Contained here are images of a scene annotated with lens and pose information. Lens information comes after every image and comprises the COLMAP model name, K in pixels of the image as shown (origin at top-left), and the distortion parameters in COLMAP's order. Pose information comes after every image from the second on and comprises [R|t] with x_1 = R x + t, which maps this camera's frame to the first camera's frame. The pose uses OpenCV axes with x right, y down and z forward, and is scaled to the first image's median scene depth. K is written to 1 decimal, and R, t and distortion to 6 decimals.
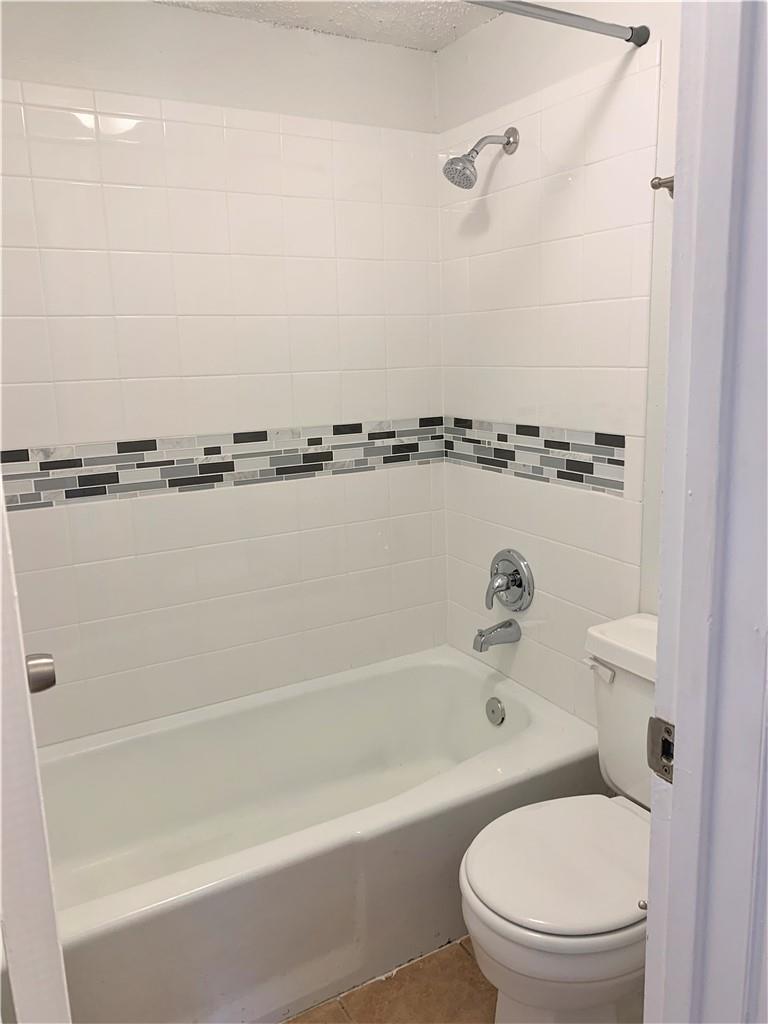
lens RADIAL K [[798.5, 0, 381.8], [0, 798.5, 502.6], [0, 0, 1]] dist [-0.000900, 0.002222]
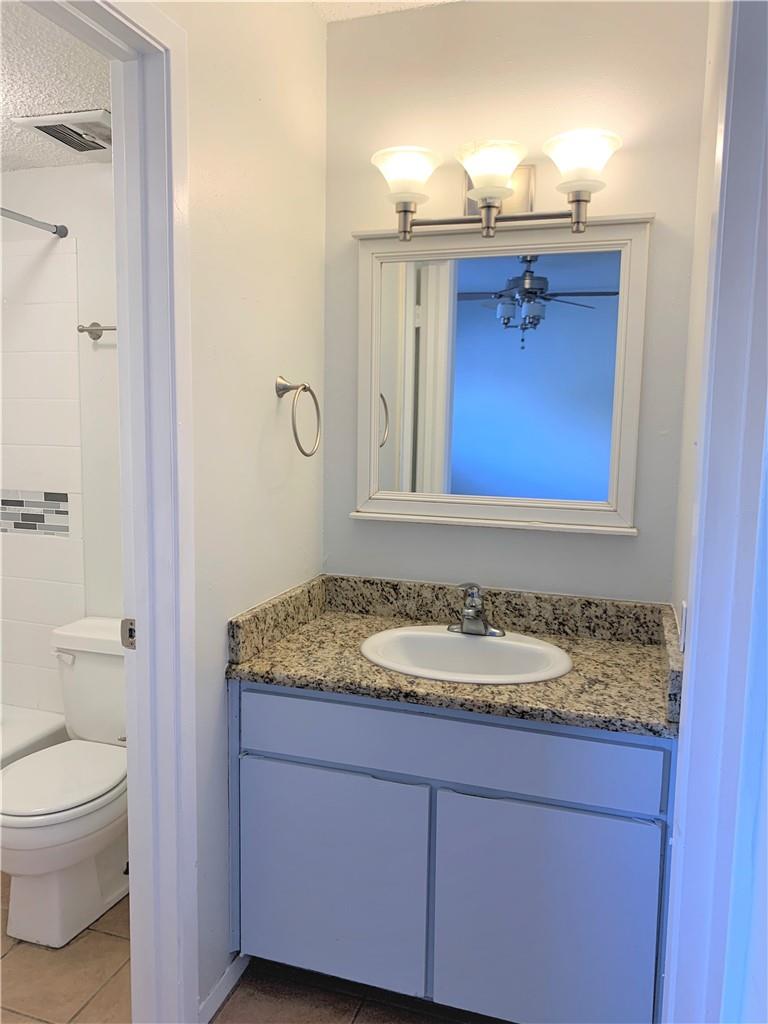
lens RADIAL K [[798.5, 0, 379.9], [0, 798.5, 509.1], [0, 0, 1]] dist [-0.000900, 0.002222]
pose [[0.747604, -0.038791, 0.663011, -0.227611], [0.091956, 0.994723, -0.045490, 0.060464], [-0.657748, 0.094977, 0.747226, -0.438166]]
